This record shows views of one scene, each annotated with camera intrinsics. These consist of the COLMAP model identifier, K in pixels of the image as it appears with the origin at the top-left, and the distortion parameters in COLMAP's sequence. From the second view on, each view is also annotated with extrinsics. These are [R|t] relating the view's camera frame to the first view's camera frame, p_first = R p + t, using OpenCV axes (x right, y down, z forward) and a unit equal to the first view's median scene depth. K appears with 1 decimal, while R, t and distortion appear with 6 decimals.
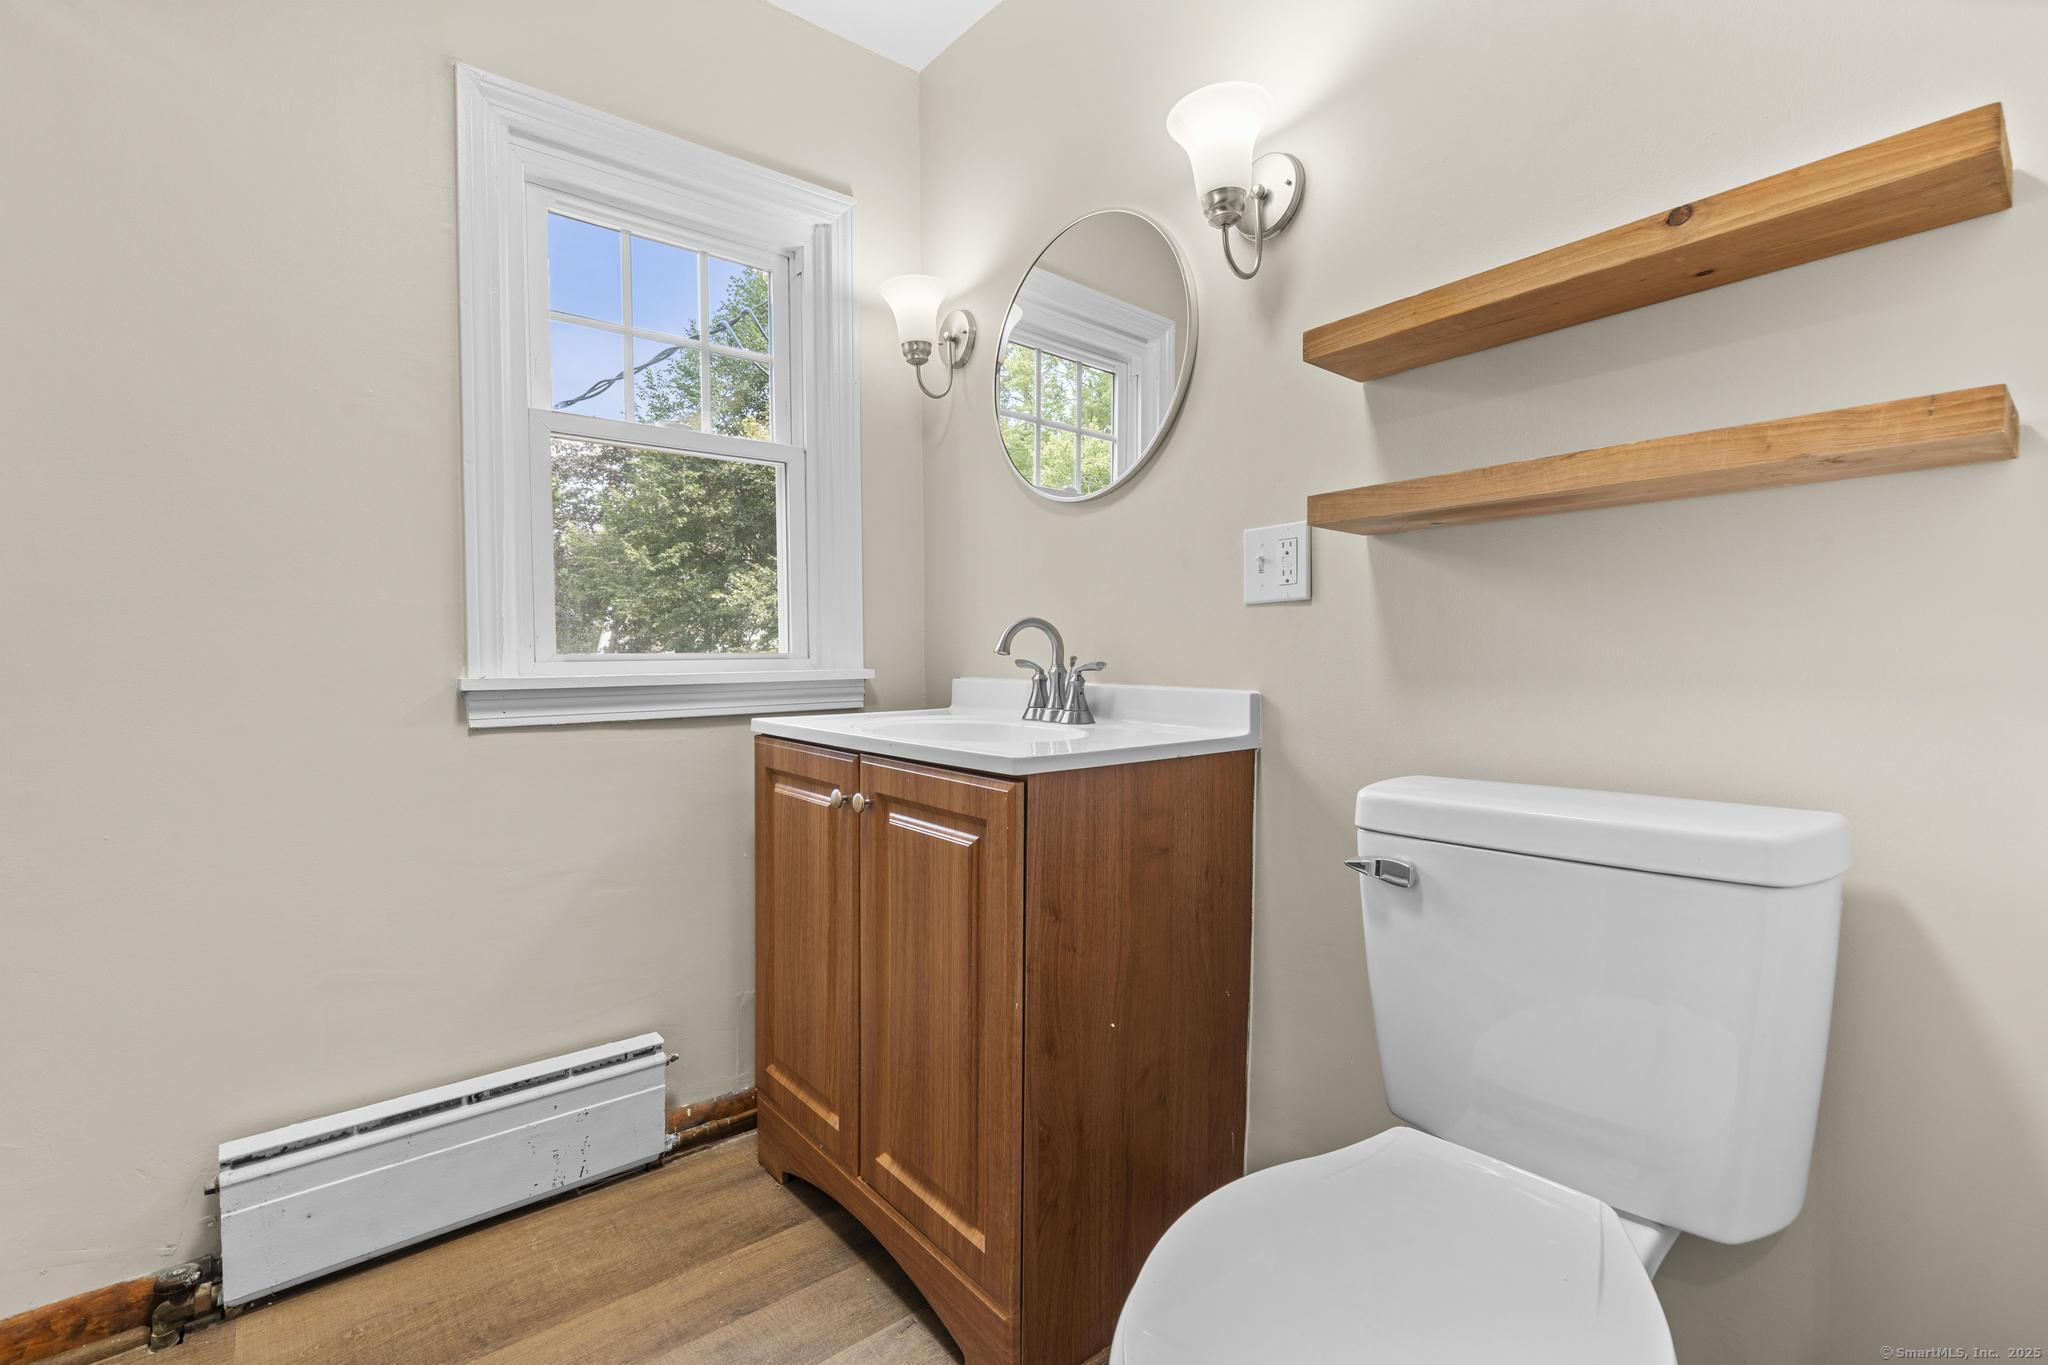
lens RADIAL K [[918.5, 0, 1023.3], [0, 918.5, 681.7], [0, 0, 1]] dist [0.003836, 0.000789]
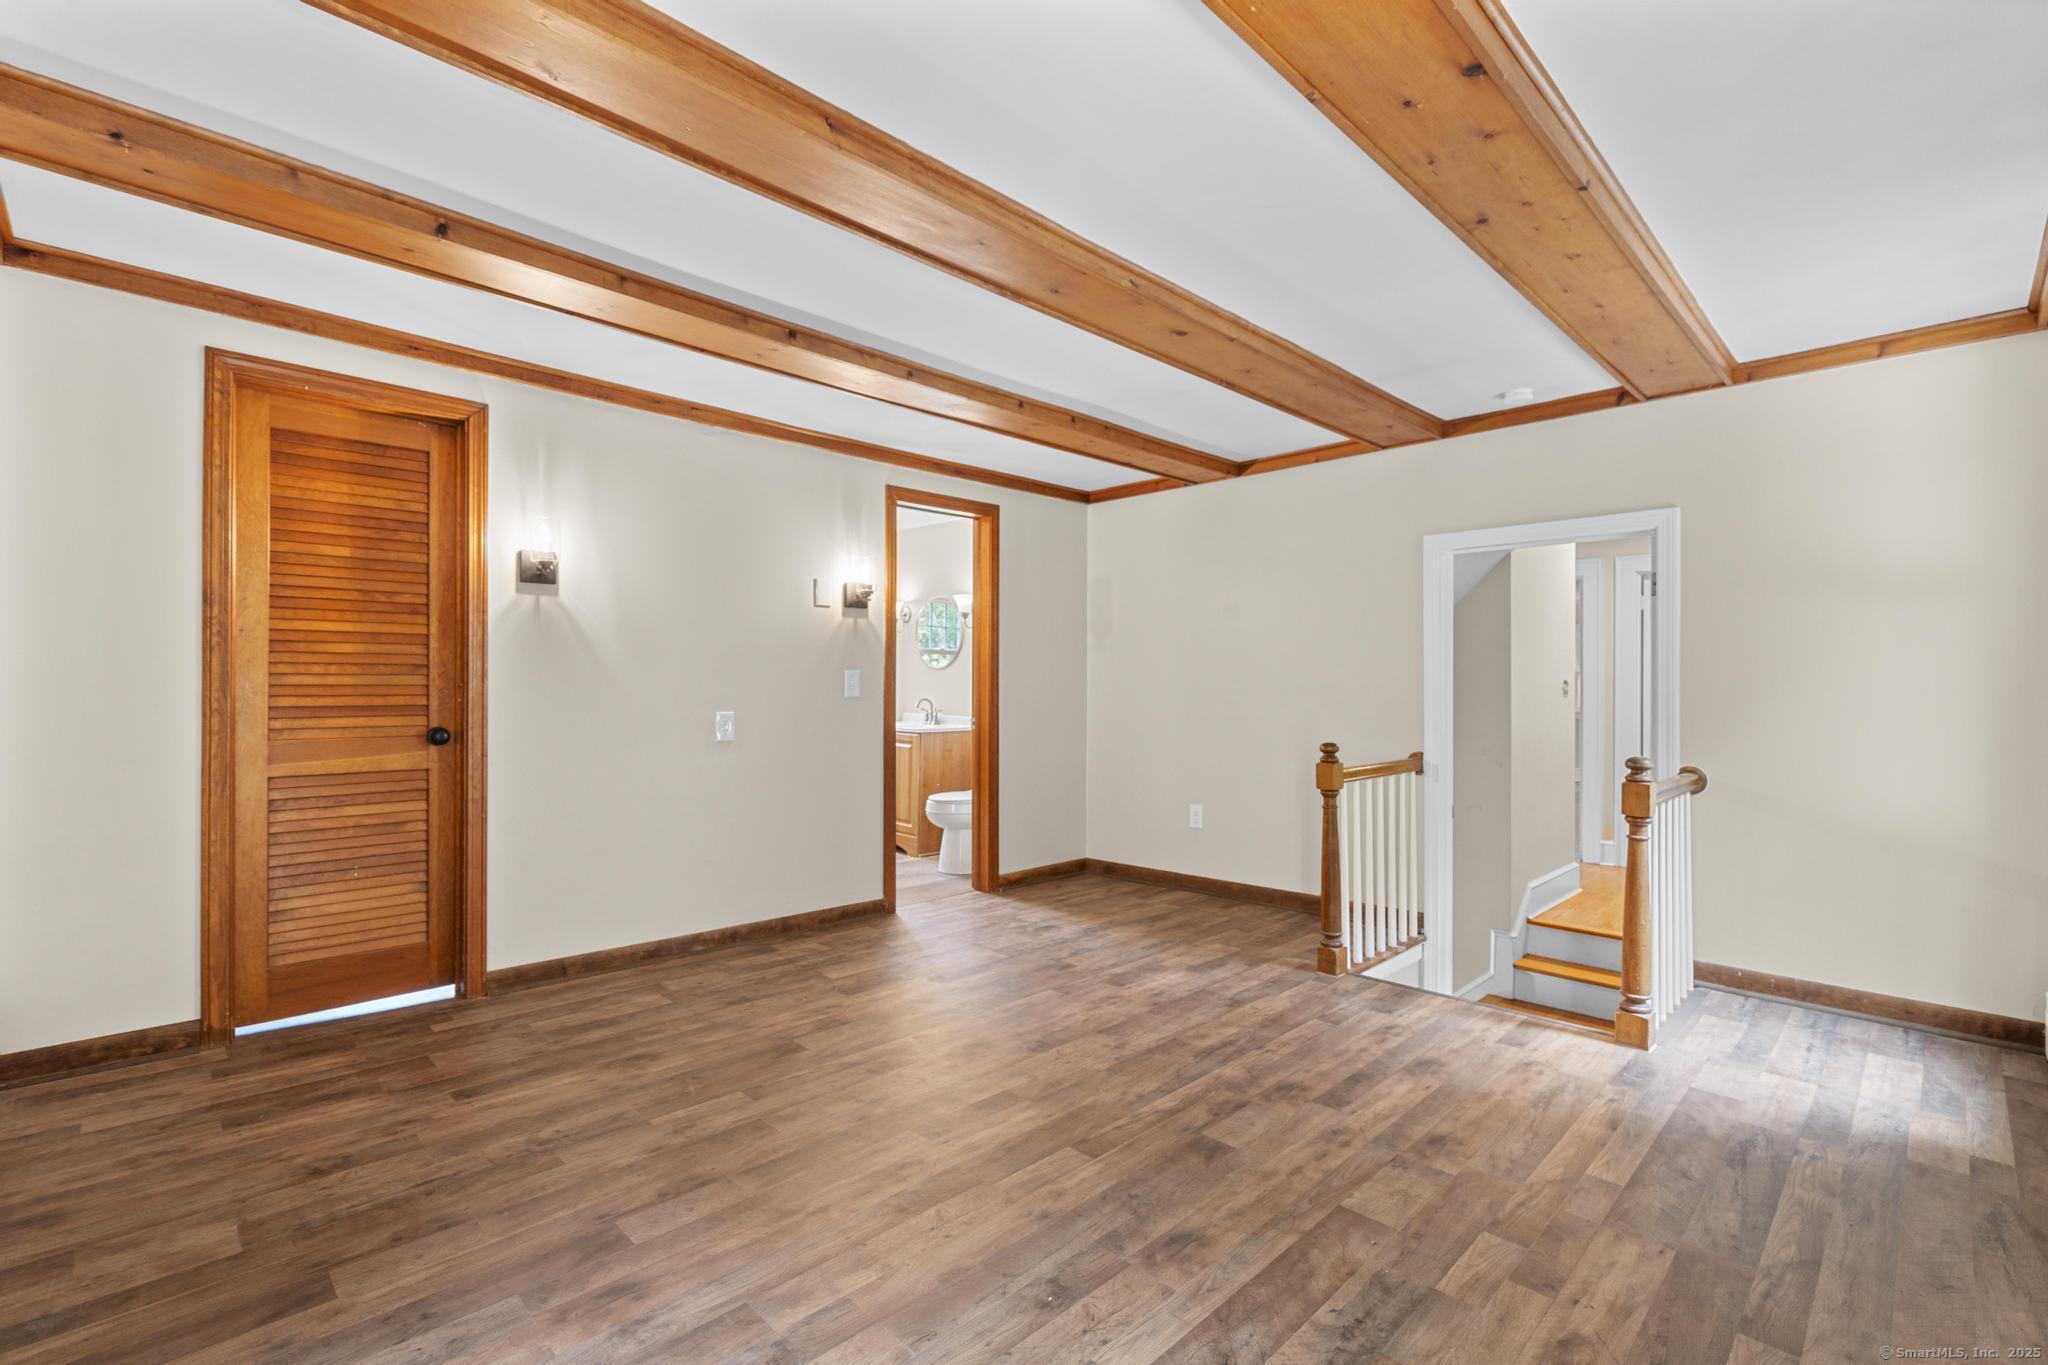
lens RADIAL K [[918.5, 0, 1014.4], [0, 918.5, 678.9], [0, 0, 1]] dist [0.003836, 0.000789]
pose [[0.997811, 0.008721, 0.065546, 0.174595], [-0.006243, 0.999261, -0.037919, -0.007077], [-0.065828, 0.037427, 0.997129, -3.910687]]
